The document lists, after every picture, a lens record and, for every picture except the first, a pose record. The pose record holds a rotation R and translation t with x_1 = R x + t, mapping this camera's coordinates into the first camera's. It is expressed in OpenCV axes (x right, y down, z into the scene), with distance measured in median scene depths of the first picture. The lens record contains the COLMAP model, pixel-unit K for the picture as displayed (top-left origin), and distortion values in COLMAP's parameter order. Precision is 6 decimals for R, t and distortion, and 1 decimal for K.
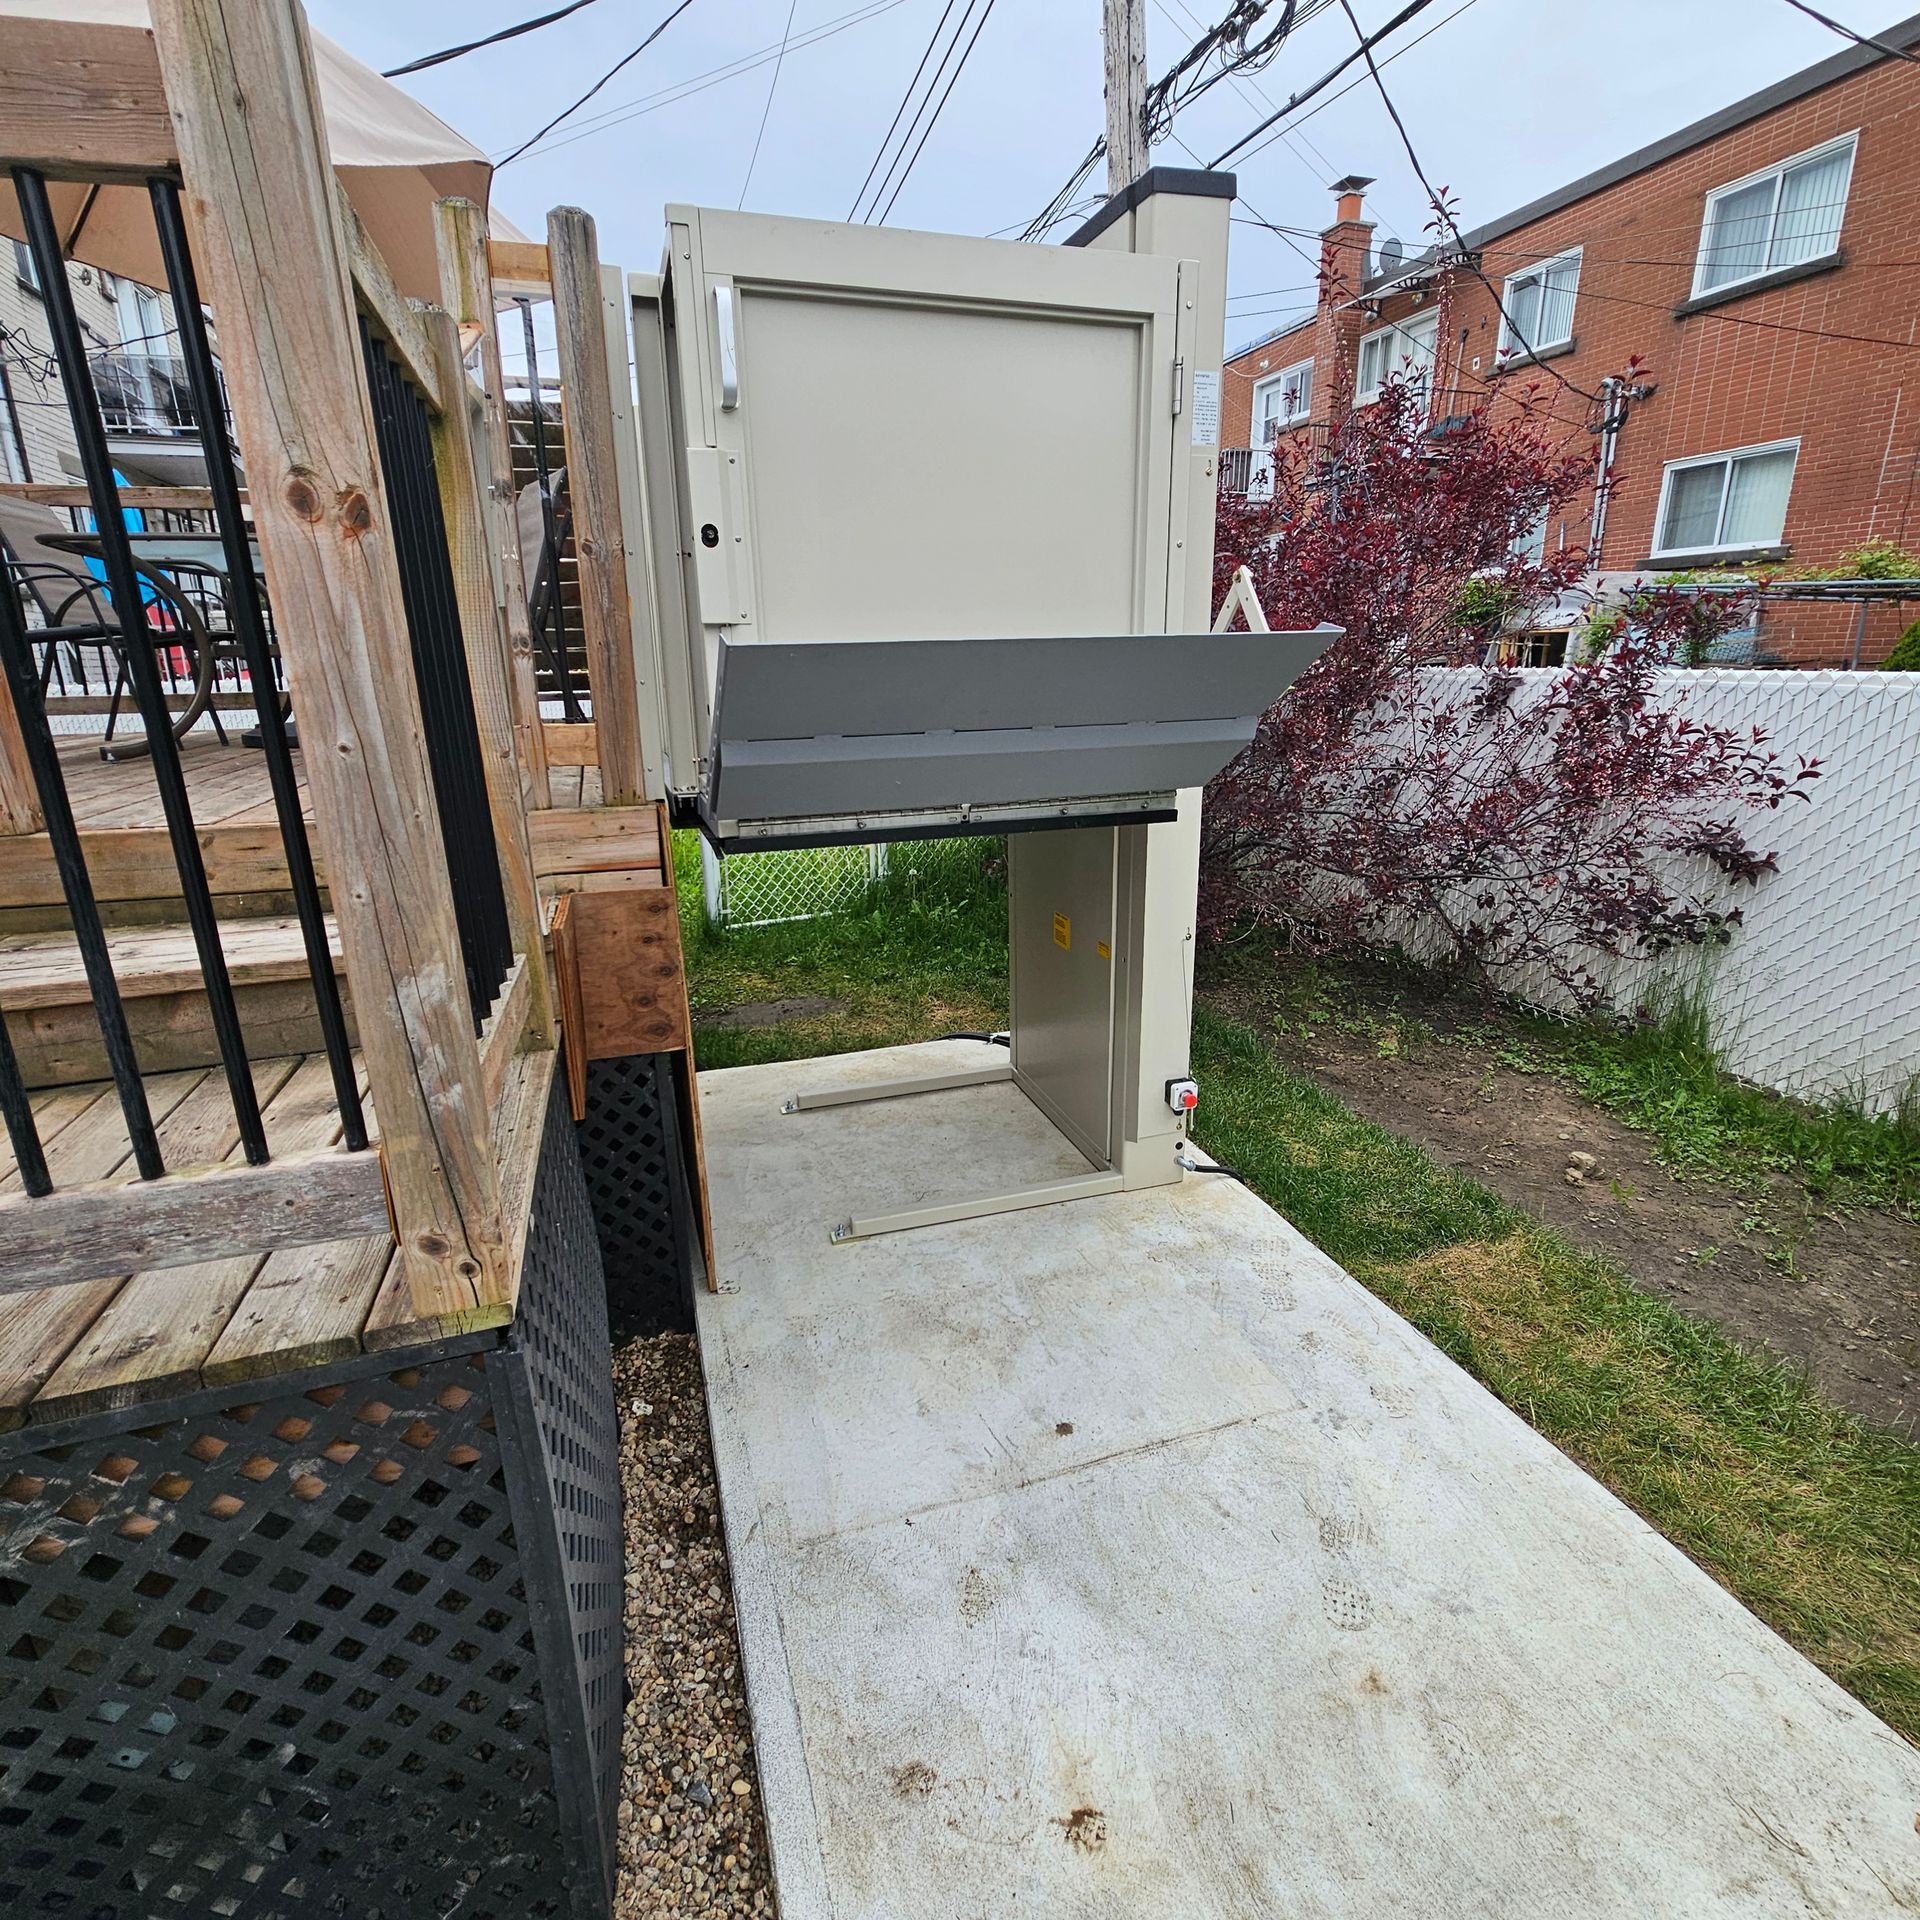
lens RADIAL K [[1034.7, 0, 944.0], [0, 1034.7, 959.1], [0, 0, 1]] dist [0.000876, -0.001299]
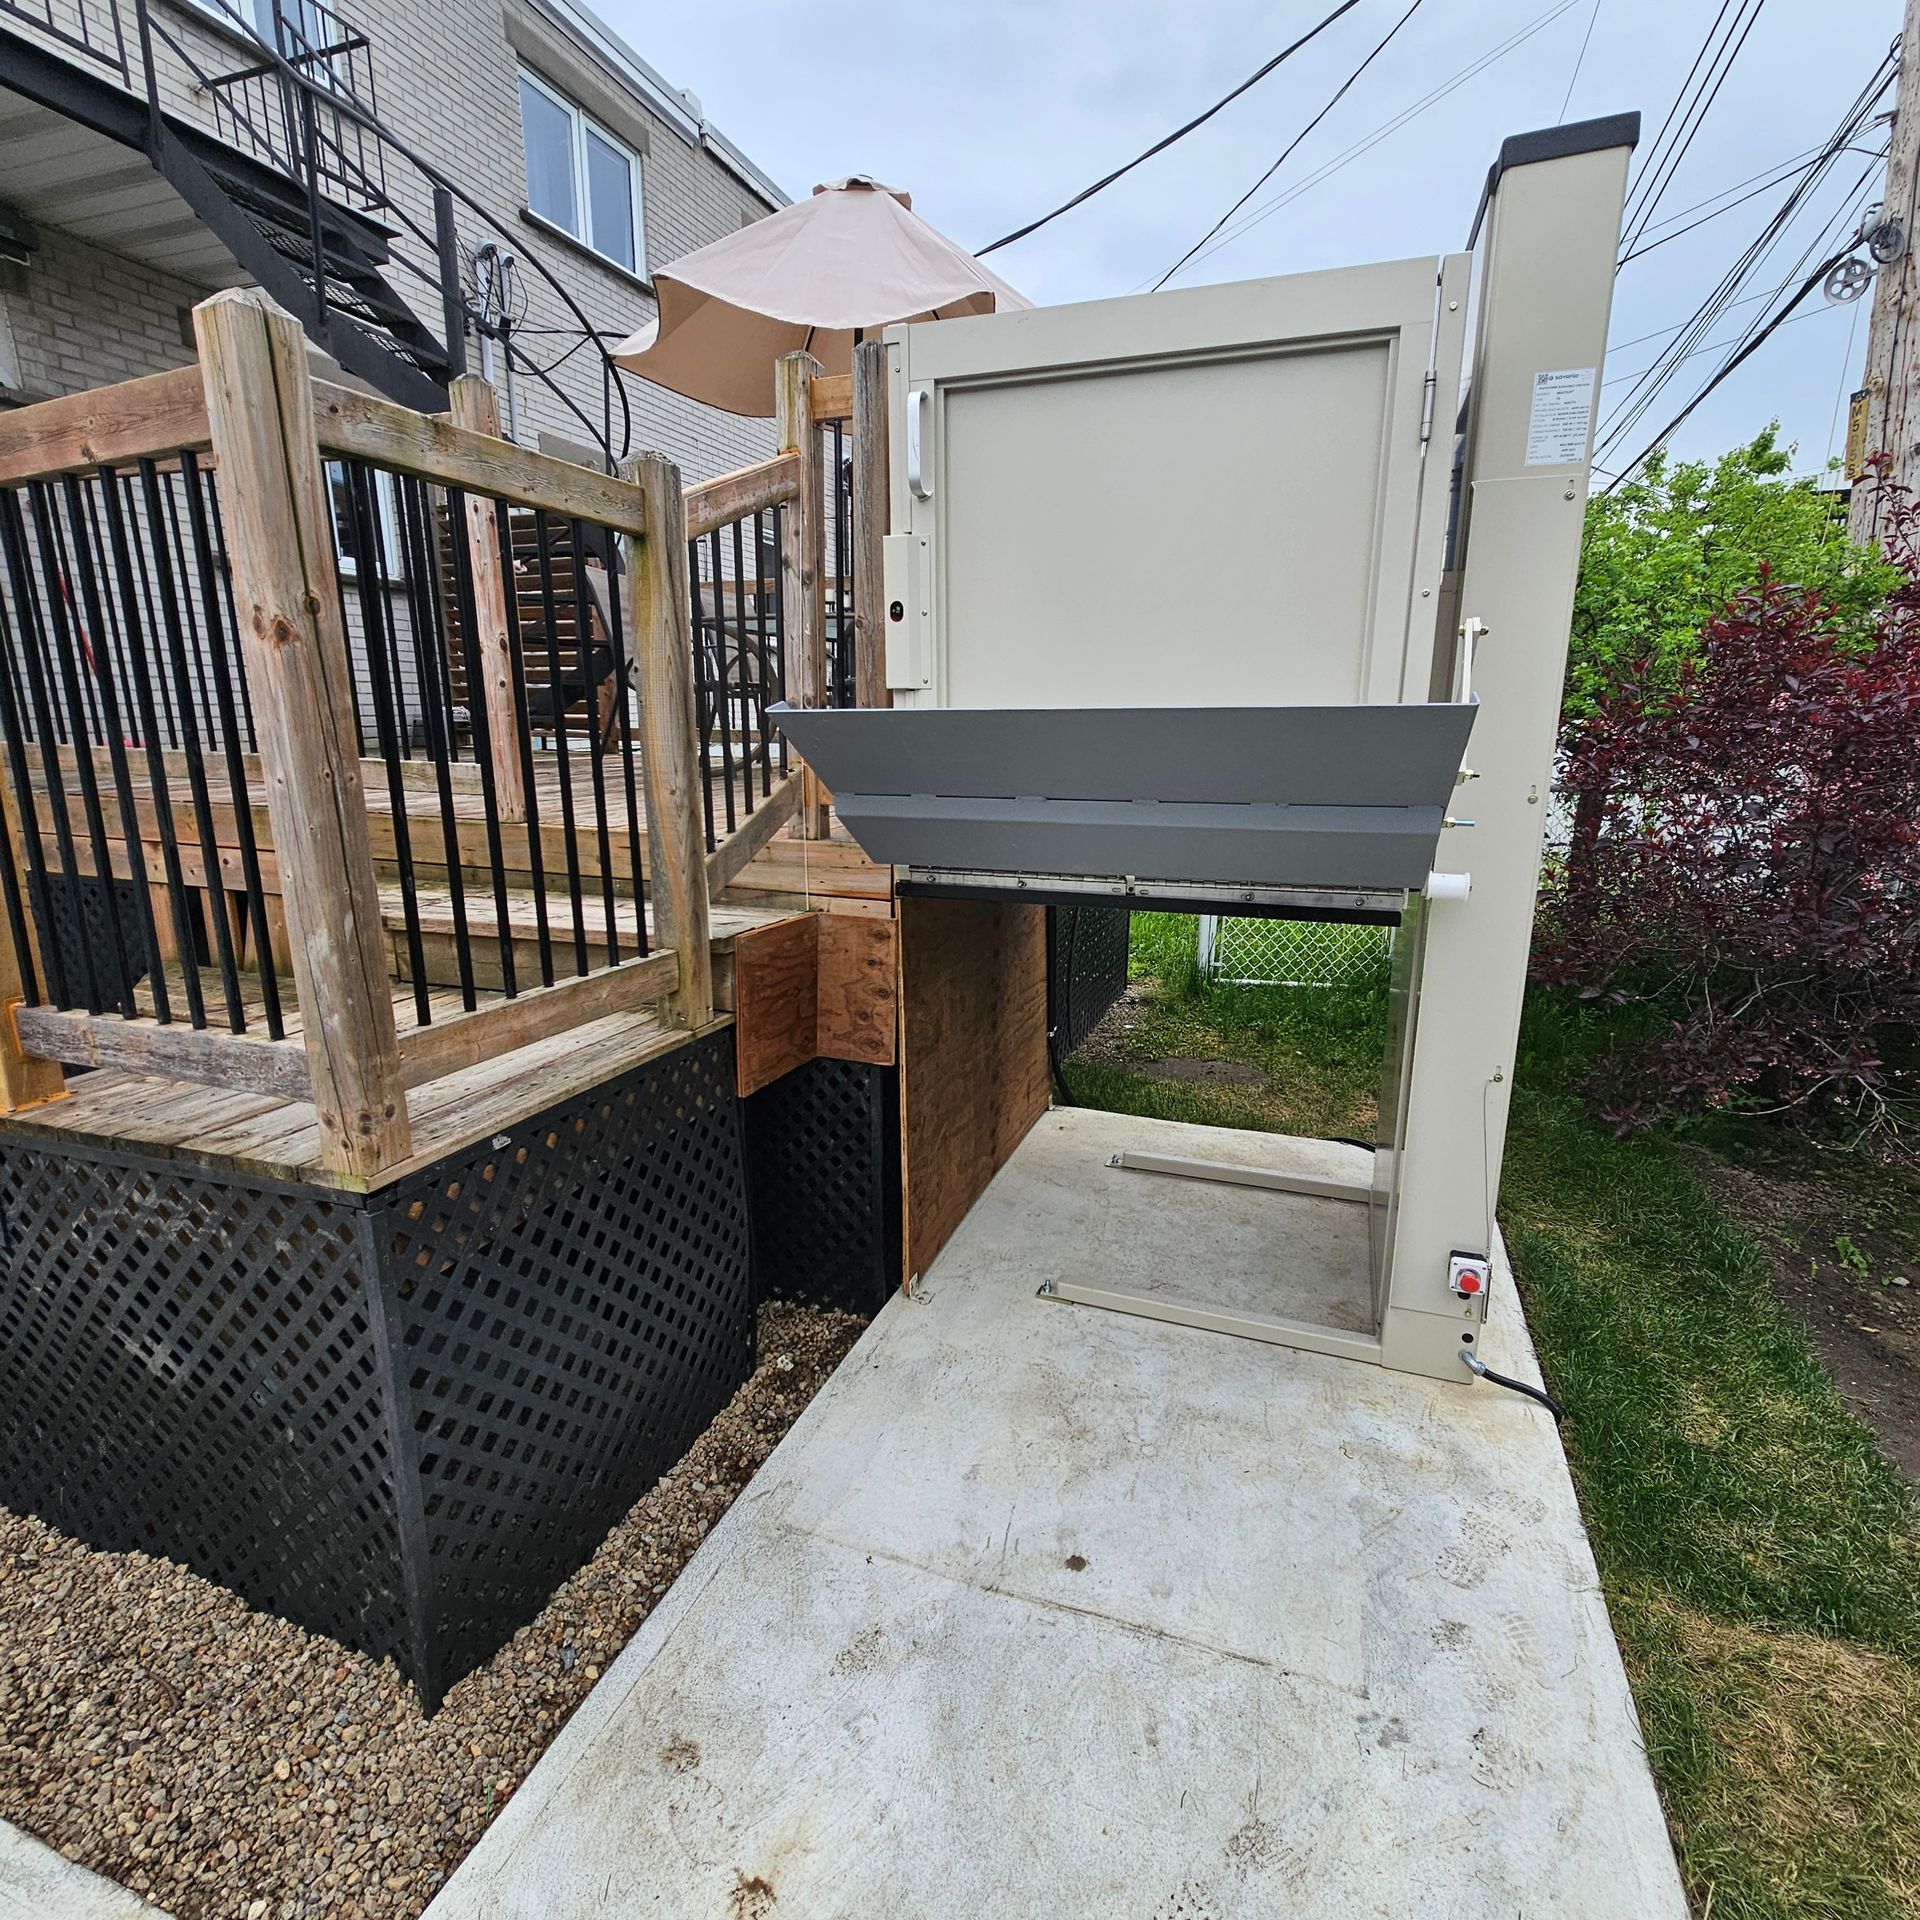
lens RADIAL K [[1034.7, 0, 944.6], [0, 1034.7, 958.8], [0, 0, 1]] dist [0.000876, -0.001299]
pose [[0.787495, 0.161139, -0.594883, 0.486607], [-0.185314, 0.982459, 0.020809, -0.066322], [0.587801, 0.093853, 0.803543, 0.152367]]
